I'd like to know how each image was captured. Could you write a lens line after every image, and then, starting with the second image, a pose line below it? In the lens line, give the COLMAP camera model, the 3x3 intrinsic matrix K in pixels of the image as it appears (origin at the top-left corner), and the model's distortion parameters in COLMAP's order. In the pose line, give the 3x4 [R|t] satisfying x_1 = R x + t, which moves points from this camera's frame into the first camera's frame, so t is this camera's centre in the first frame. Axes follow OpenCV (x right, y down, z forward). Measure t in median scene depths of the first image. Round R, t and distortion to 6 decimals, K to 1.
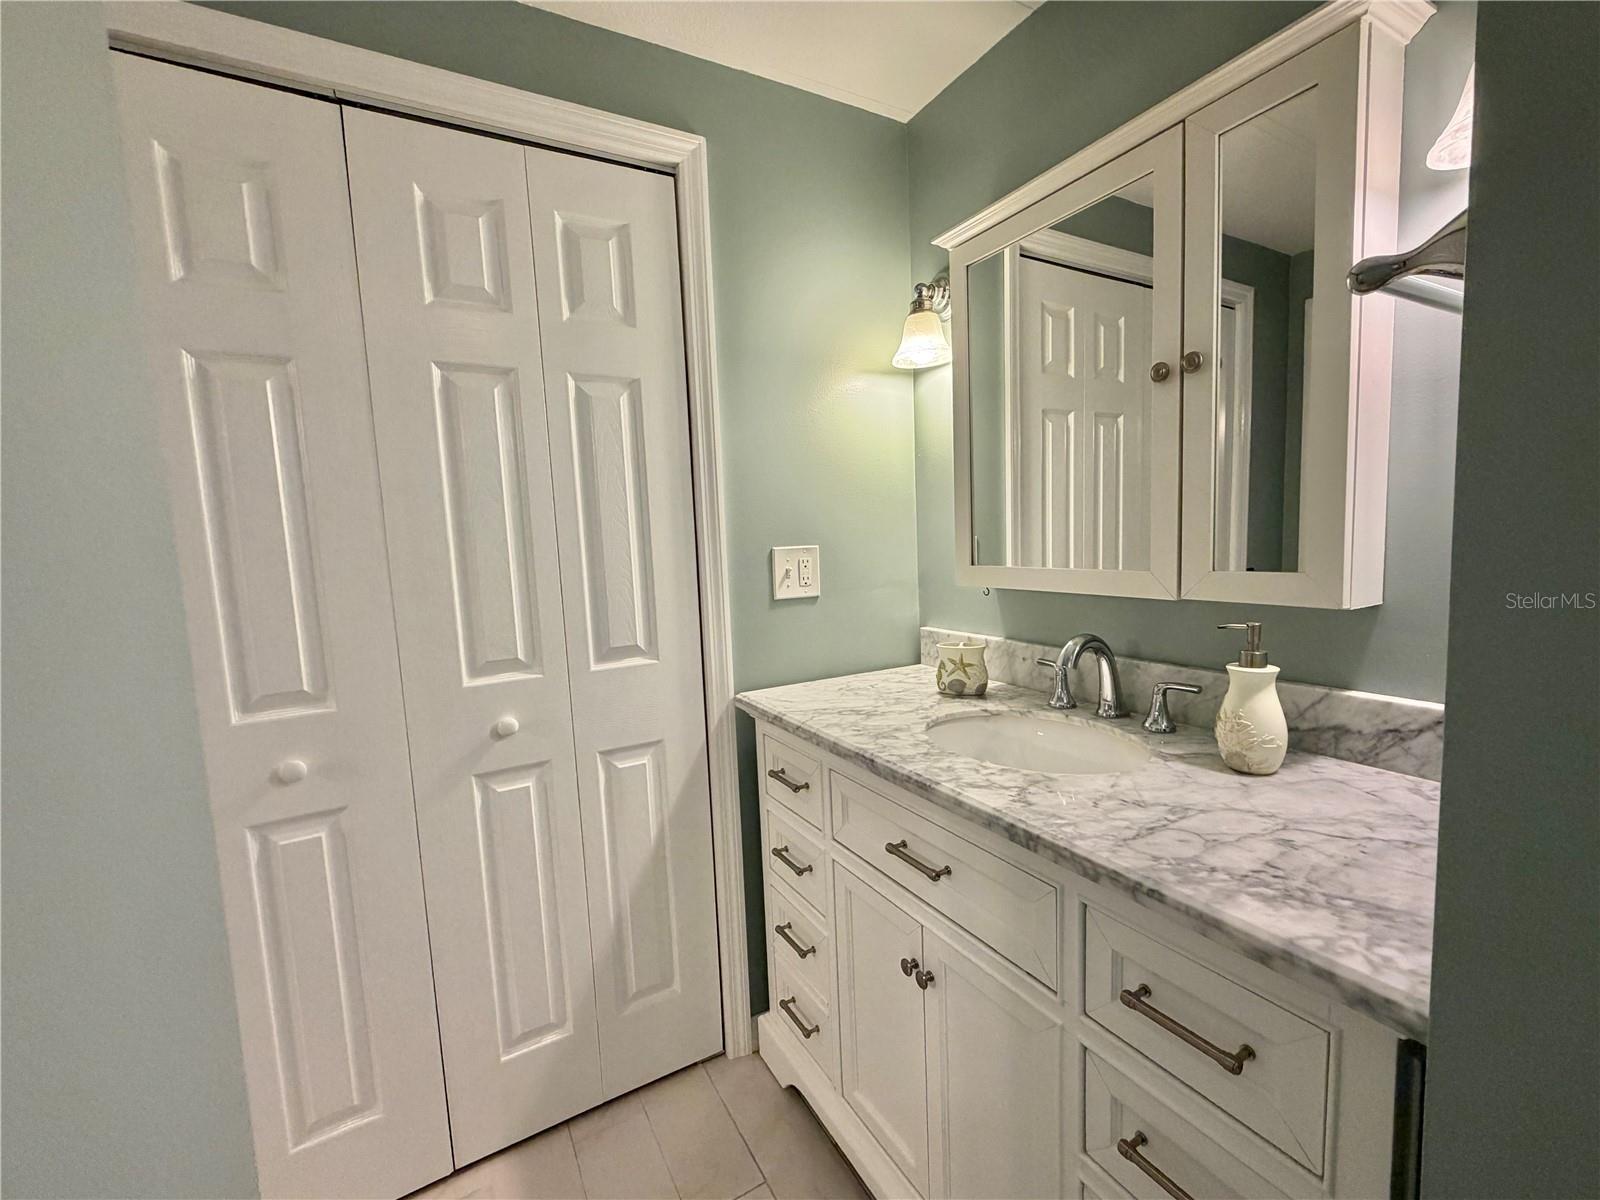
lens RADIAL K [[677.0, 0, 800.0], [0, 677.0, 600.0], [0, 0, 1]] dist [0.000405, -0.000174]
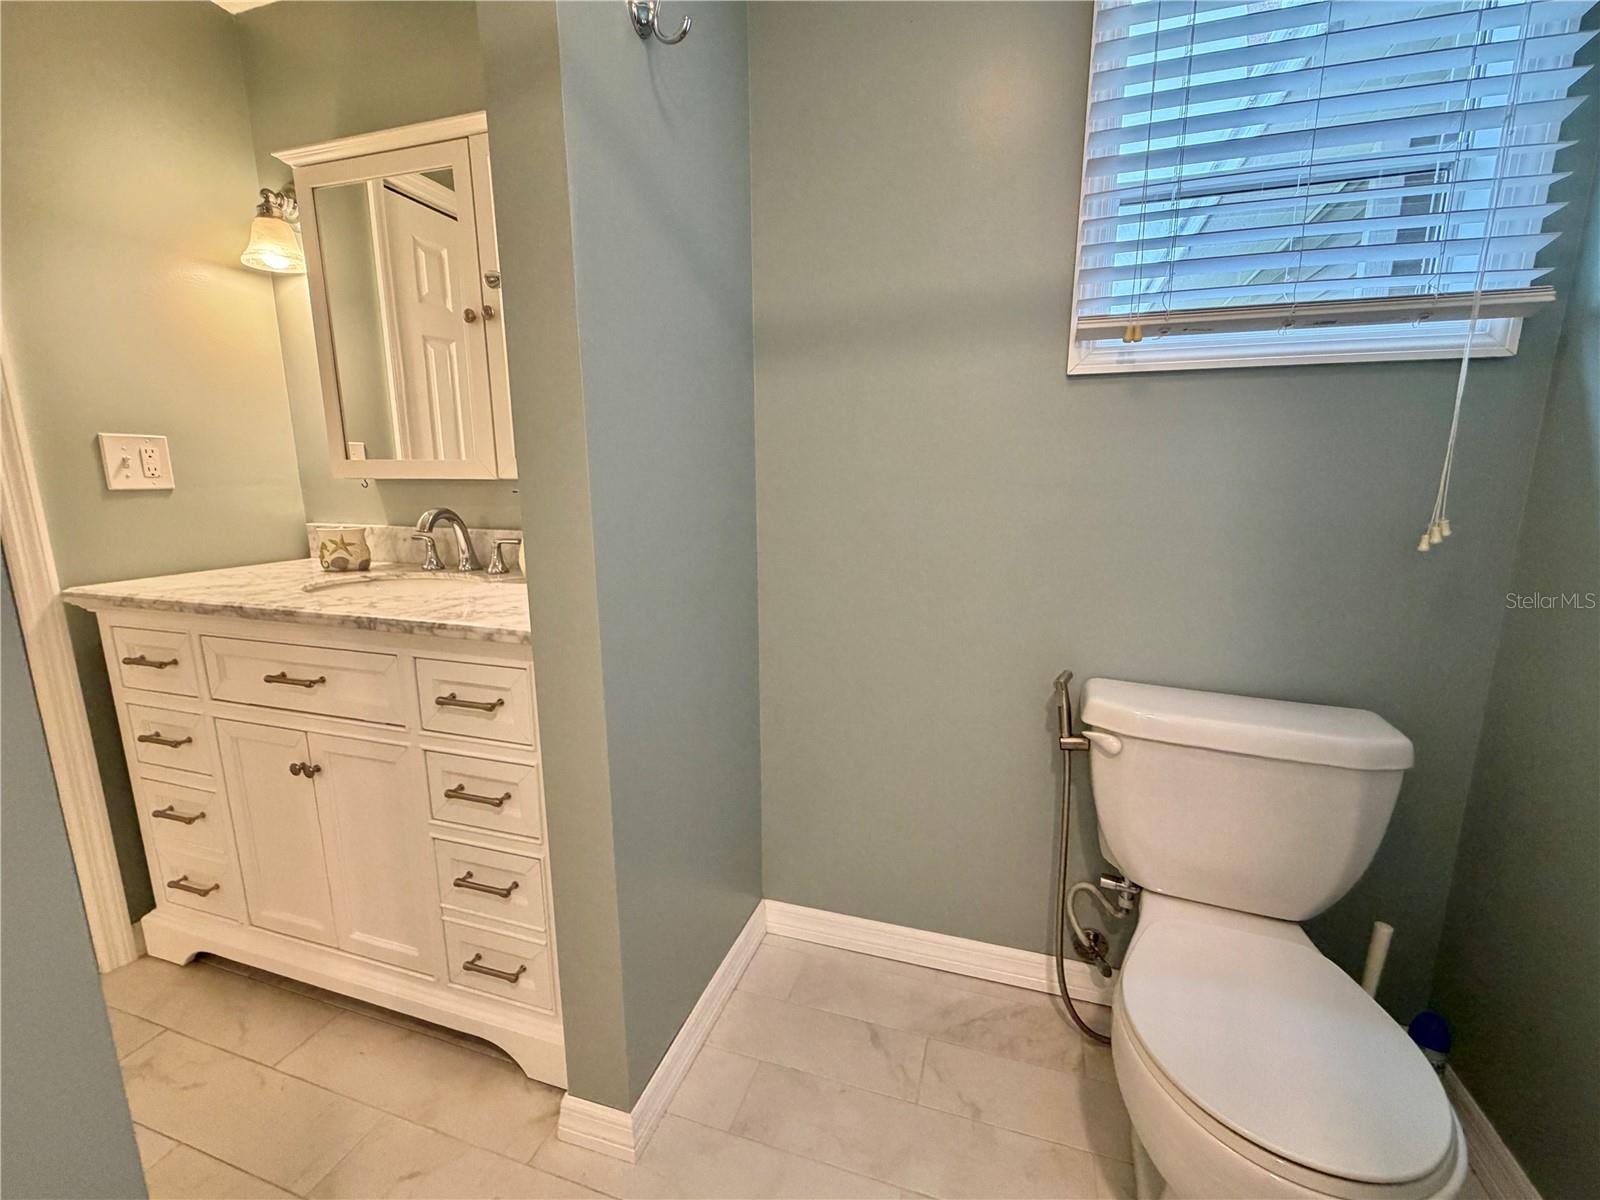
lens RADIAL K [[677.0, 0, 800.0], [0, 677.0, 600.0], [0, 0, 1]] dist [0.000405, -0.000174]
pose [[0.731232, -0.089816, 0.676190, 0.016278], [0.037017, 0.995058, 0.092140, 0.111604], [-0.681123, -0.042345, 0.730943, -0.394080]]
